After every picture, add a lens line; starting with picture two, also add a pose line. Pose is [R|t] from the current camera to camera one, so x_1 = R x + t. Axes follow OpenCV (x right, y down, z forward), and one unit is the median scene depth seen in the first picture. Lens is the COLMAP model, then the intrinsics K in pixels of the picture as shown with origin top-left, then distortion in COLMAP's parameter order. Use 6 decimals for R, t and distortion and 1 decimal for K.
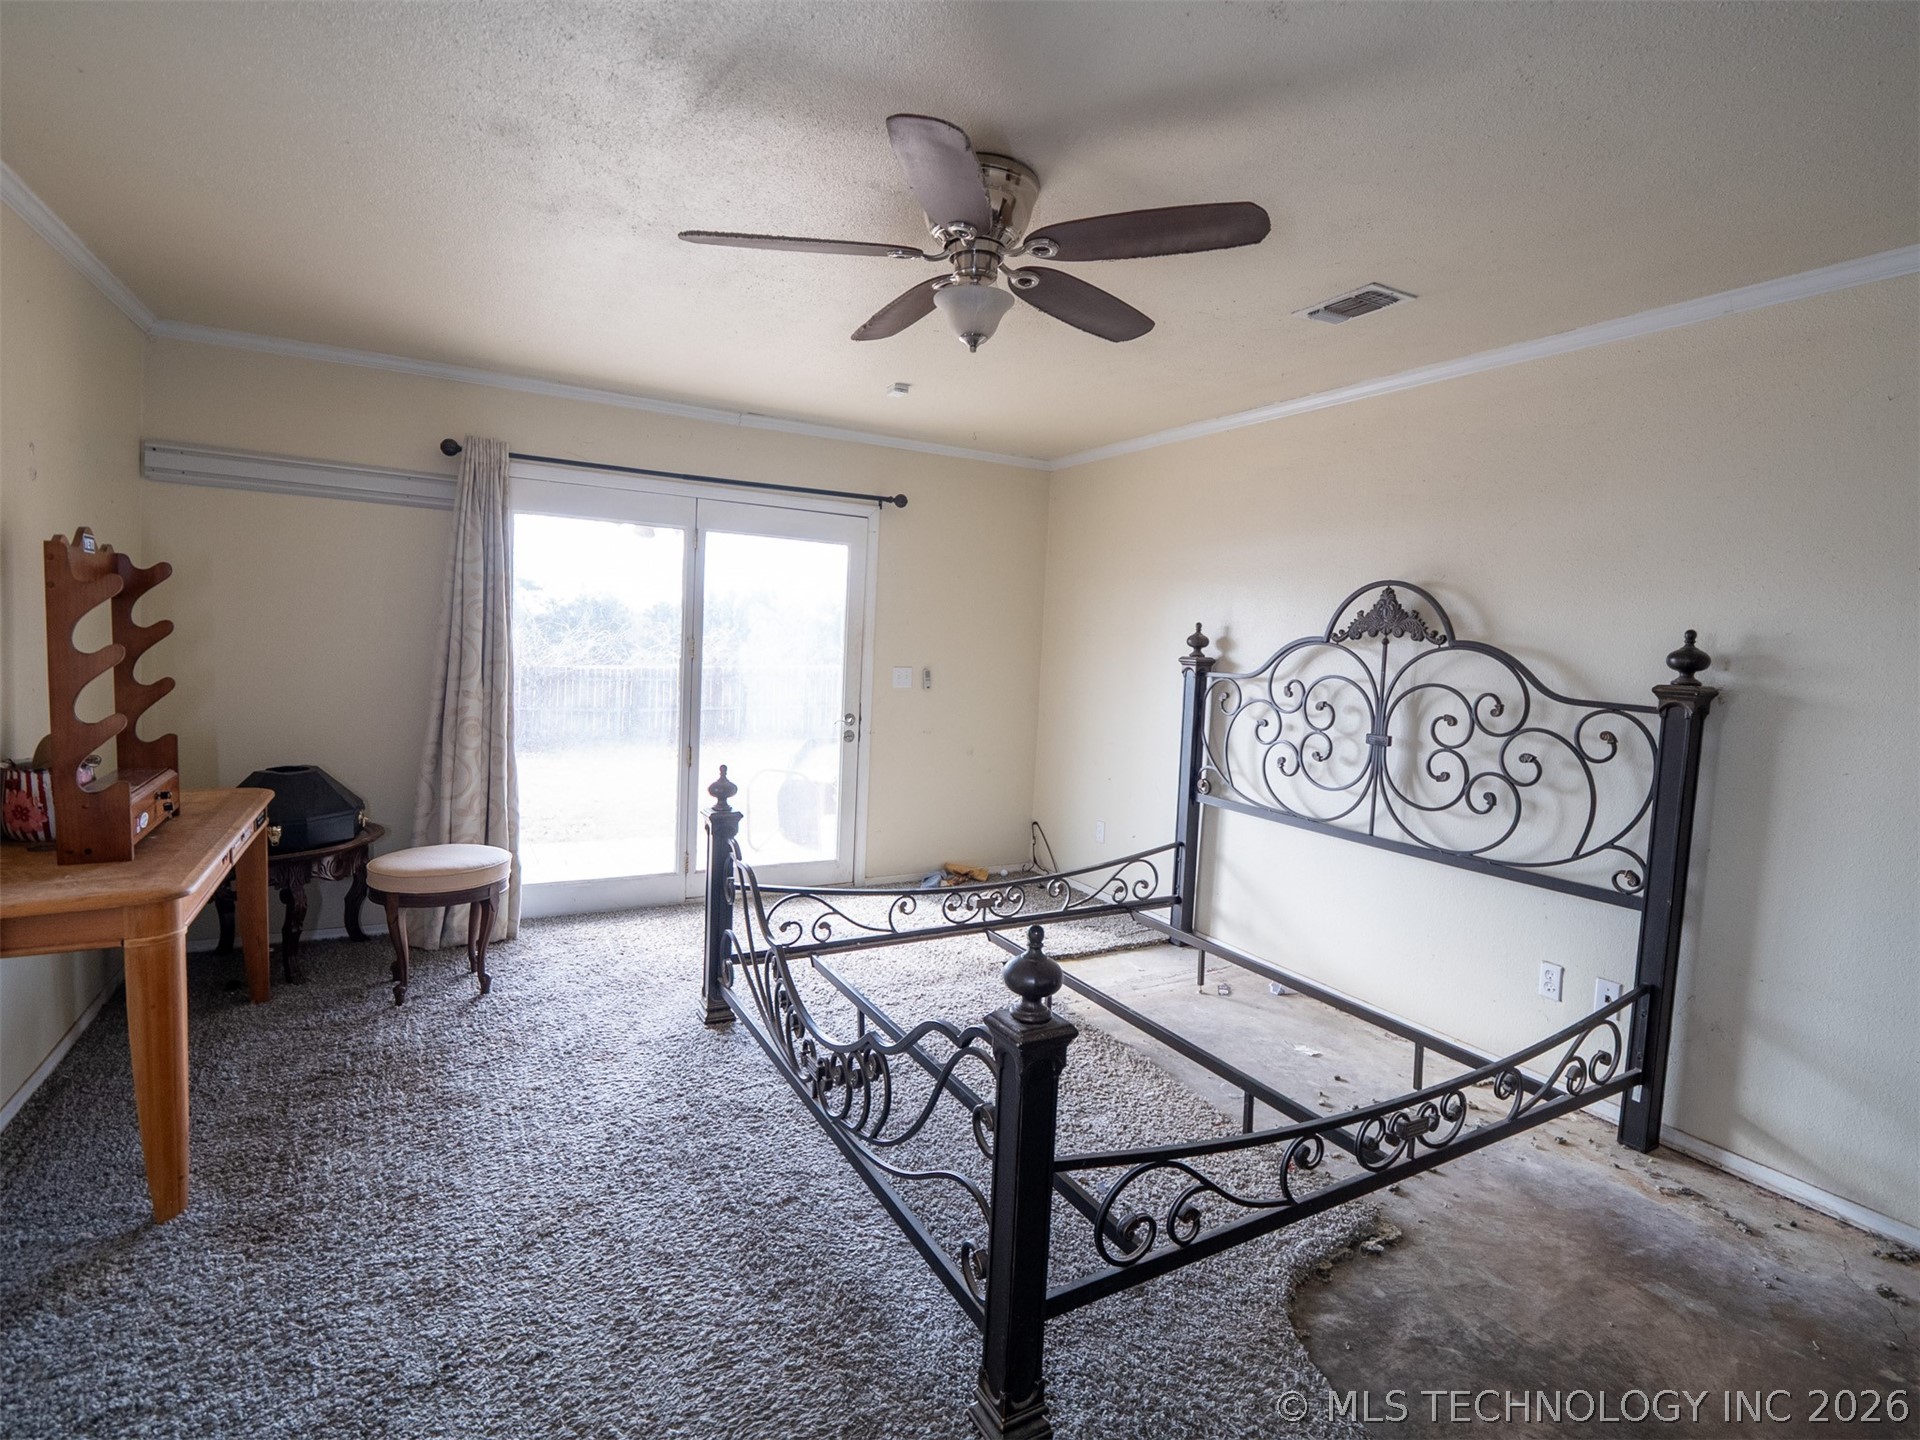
lens RADIAL K [[954.2, 0, 980.7], [0, 954.2, 720.4], [0, 0, 1]] dist [-0.011517, 0.000803]
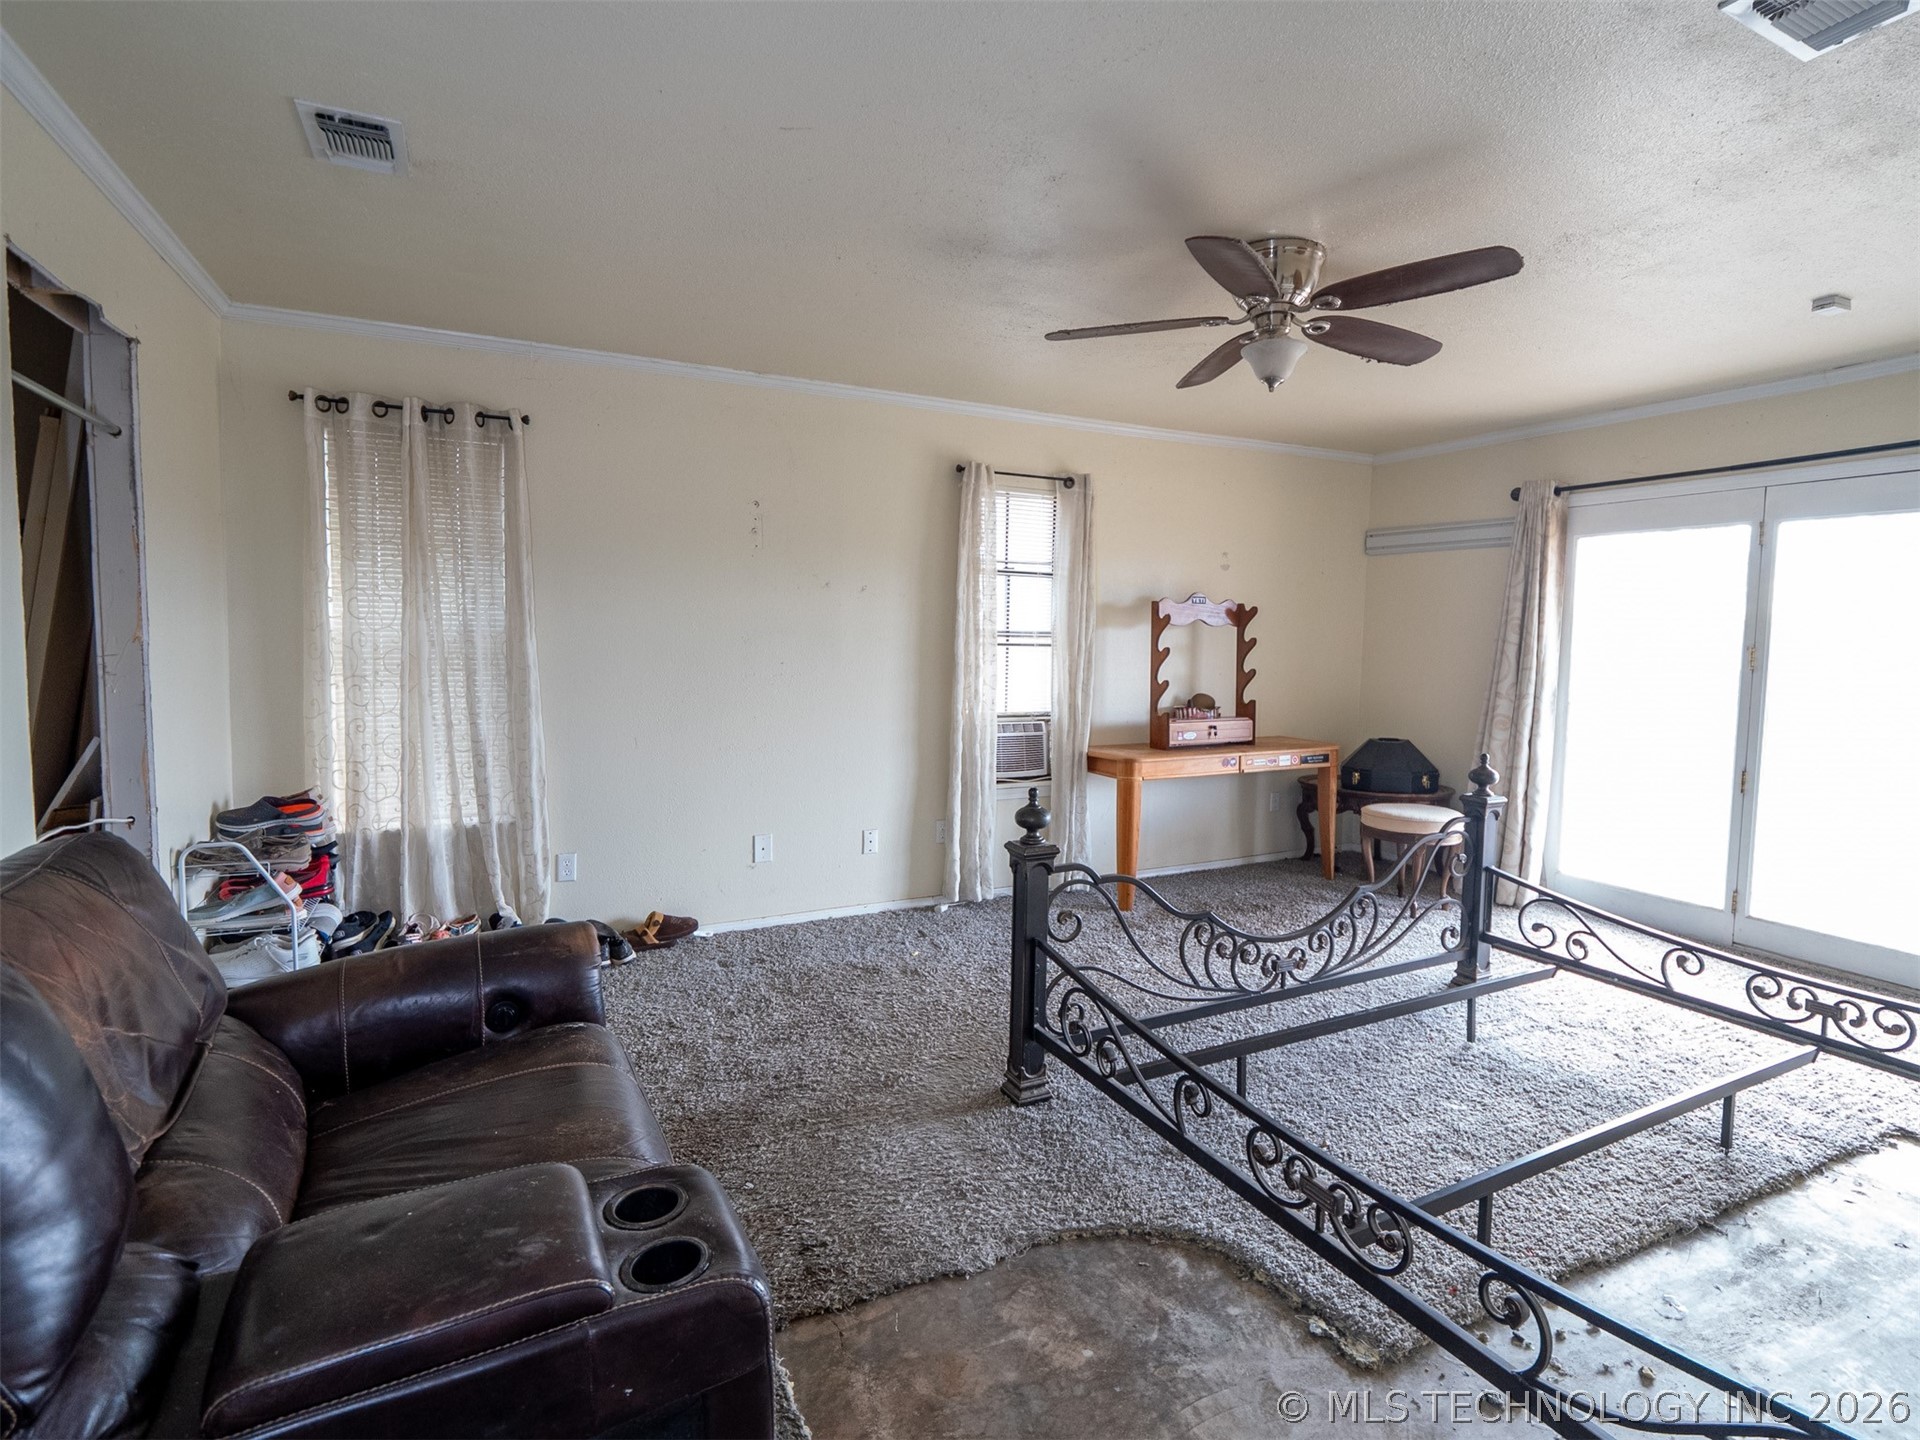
lens RADIAL K [[954.2, 0, 972.1], [0, 954.2, 711.2], [0, 0, 1]] dist [-0.011517, 0.000803]
pose [[-0.061395, 0.036292, -0.997454, 0.629373], [-0.100224, 0.994064, 0.042338, 0.008095], [0.993069, 0.102569, -0.057393, 0.352749]]
